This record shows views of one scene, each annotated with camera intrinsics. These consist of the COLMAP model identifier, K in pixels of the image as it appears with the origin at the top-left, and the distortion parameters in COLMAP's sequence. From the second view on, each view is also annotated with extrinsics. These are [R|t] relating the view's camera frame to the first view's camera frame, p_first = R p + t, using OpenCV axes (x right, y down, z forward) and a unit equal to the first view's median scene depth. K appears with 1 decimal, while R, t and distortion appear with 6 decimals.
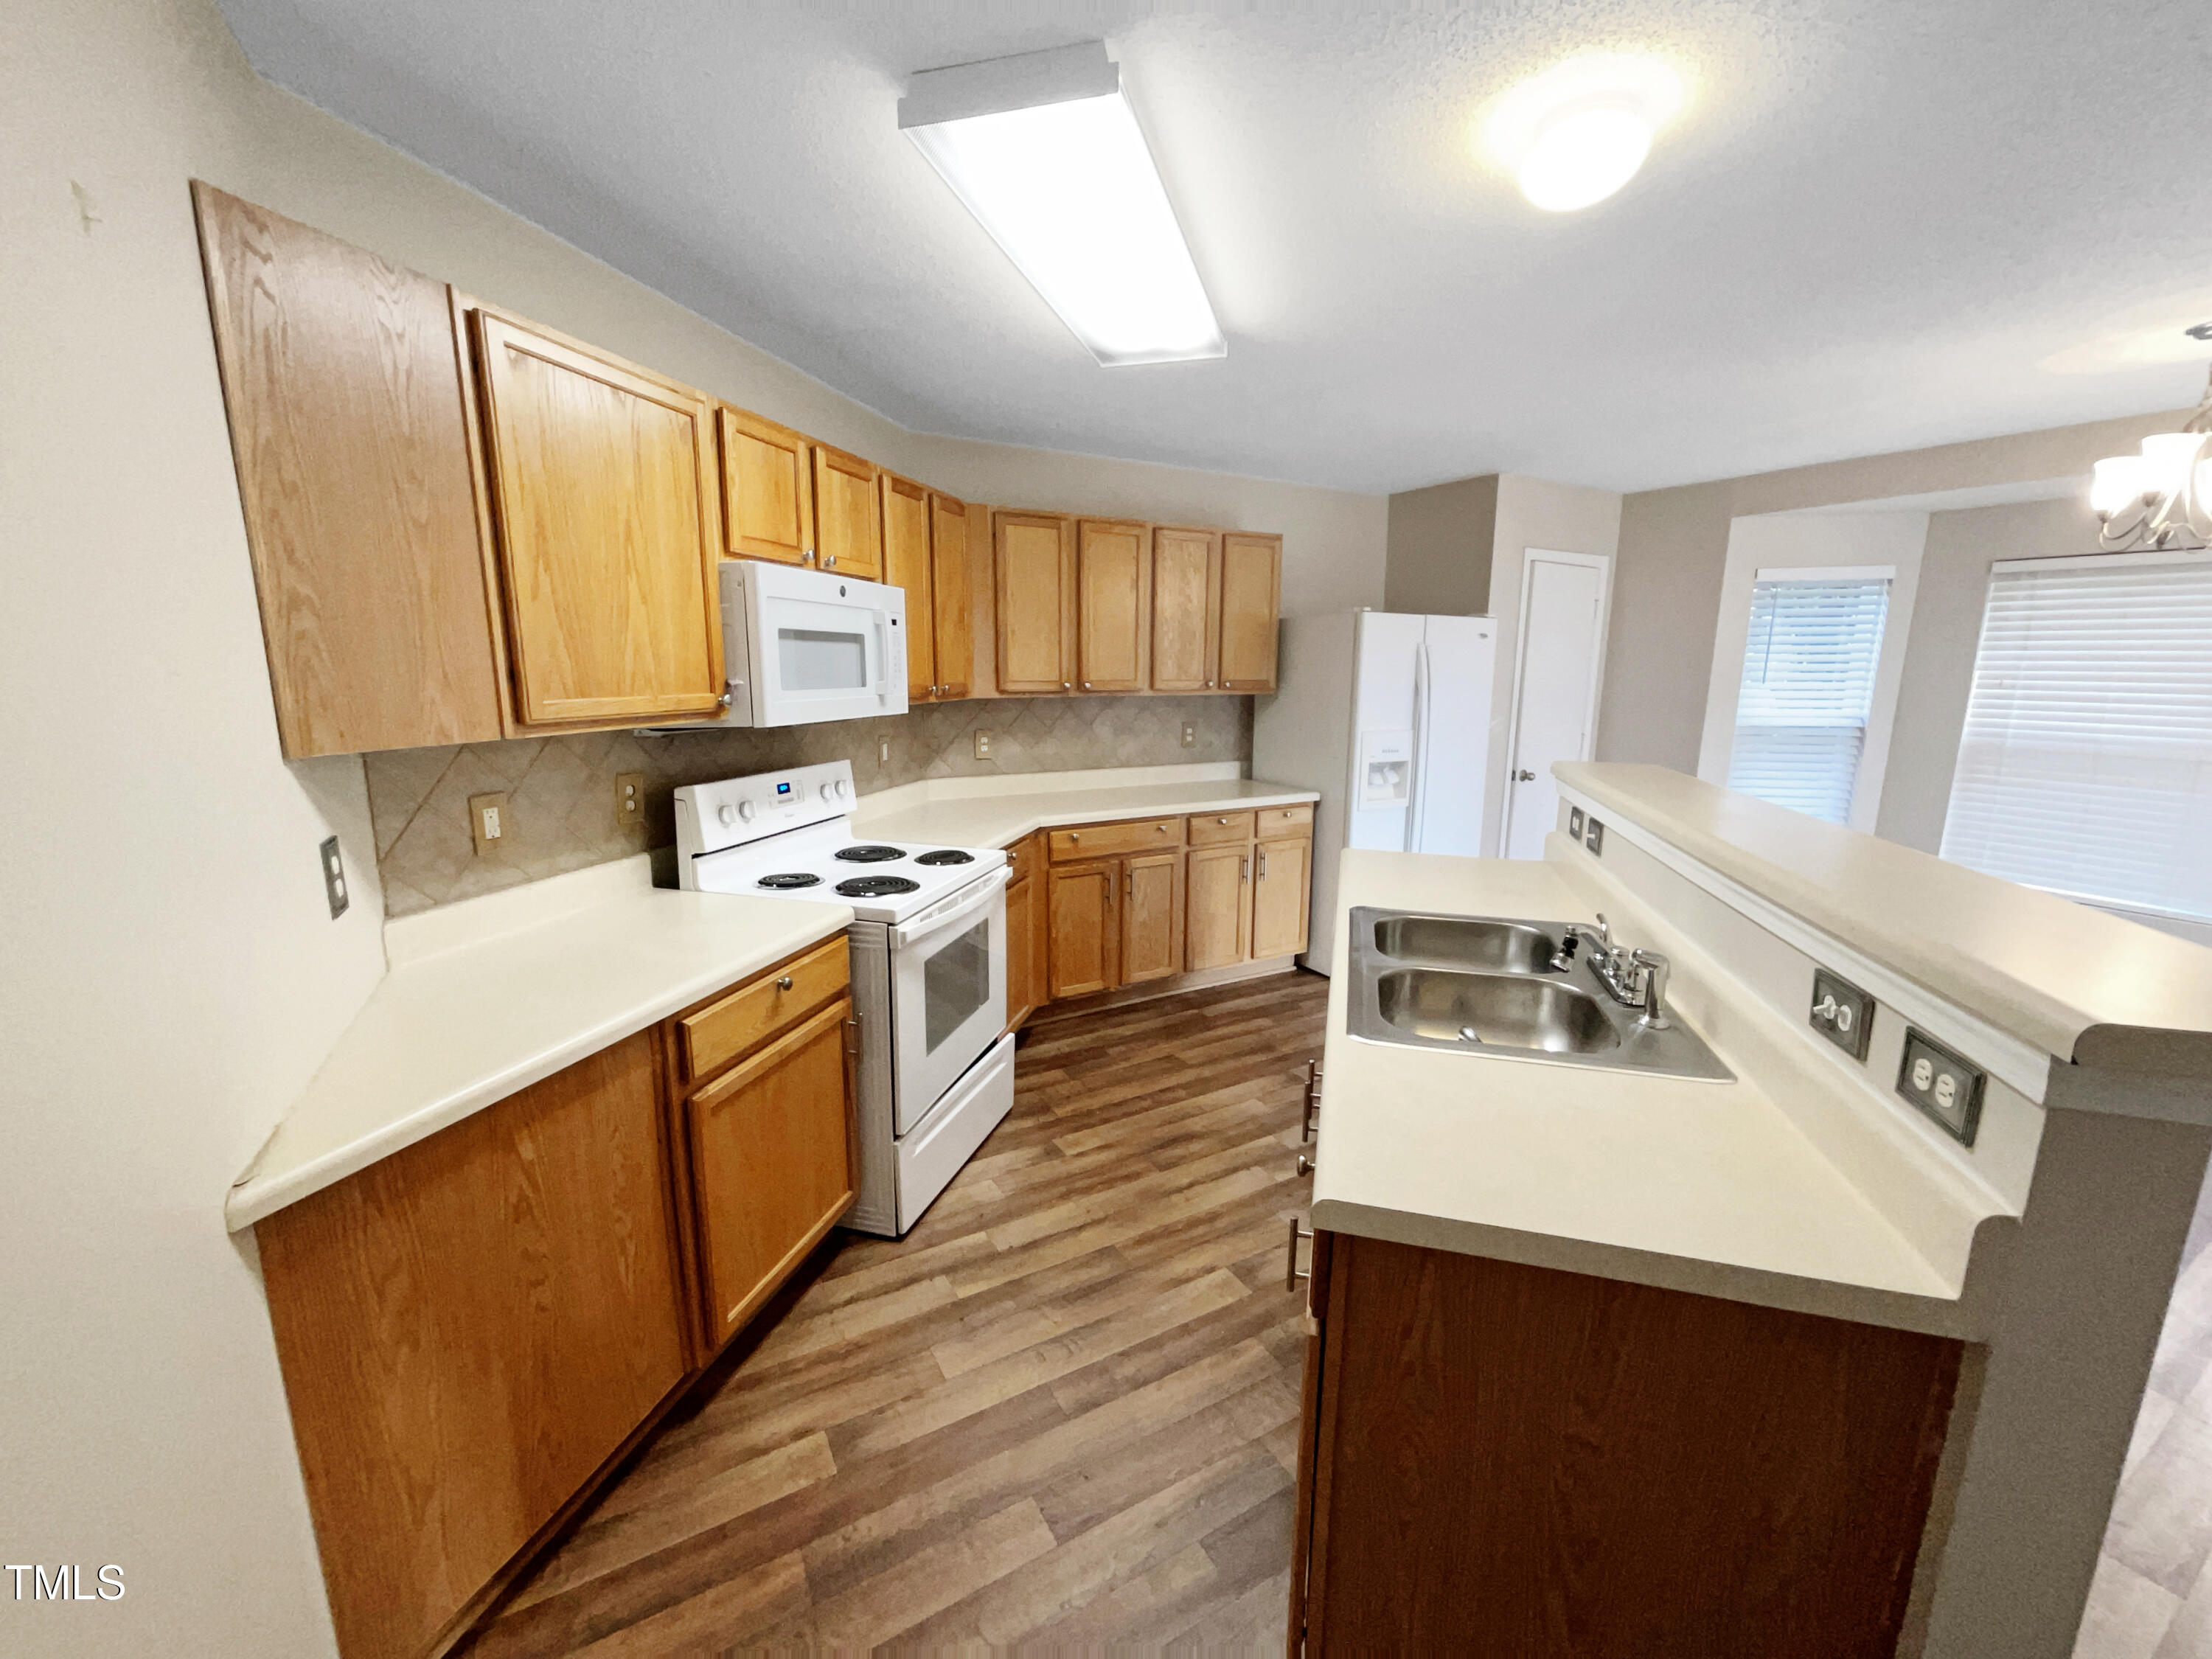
lens RADIAL K [[876.2, 0, 1106.0], [0, 876.2, 829.5], [0, 0, 1]] dist [0.000057, -0.000002]
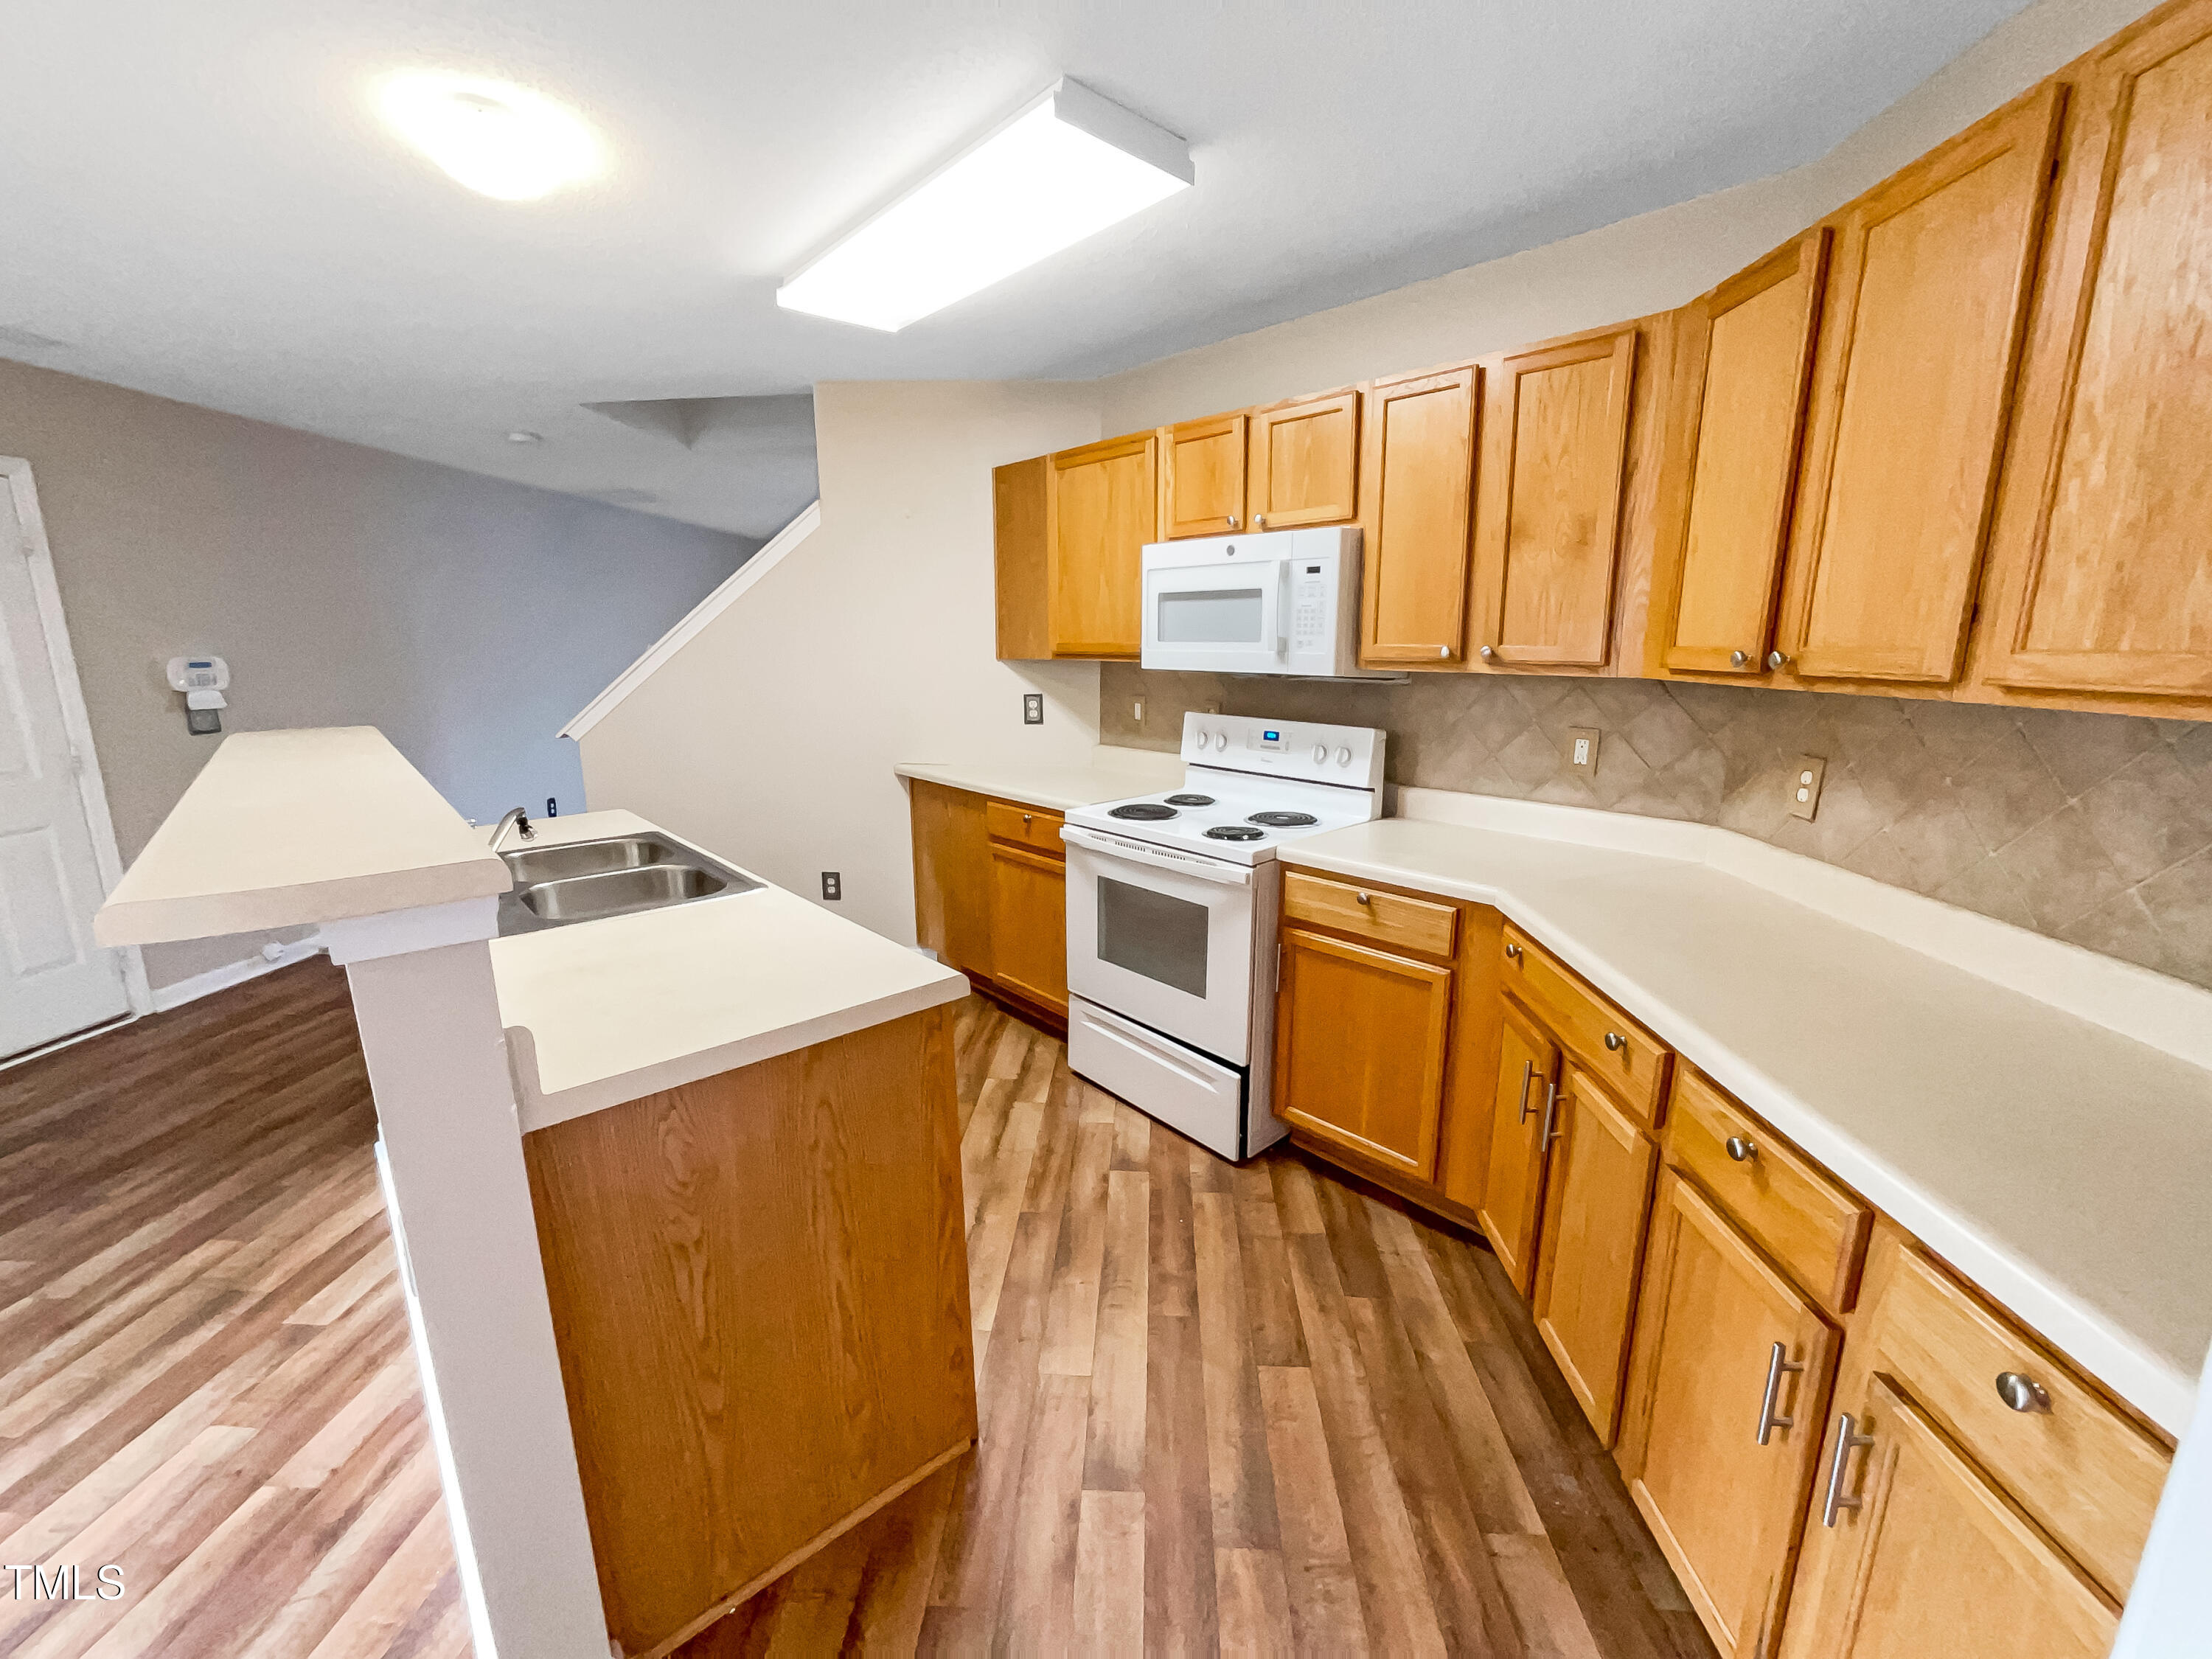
lens RADIAL K [[908.4, 0, 1106.0], [0, 908.4, 829.5], [0, 0, 1]] dist [-0.001229, -0.000091]
pose [[-0.527955, 0.170409, -0.832000, 0.686005], [-0.162863, 0.941165, 0.296115, -0.233735], [0.833510, 0.291838, -0.469139, 1.364861]]
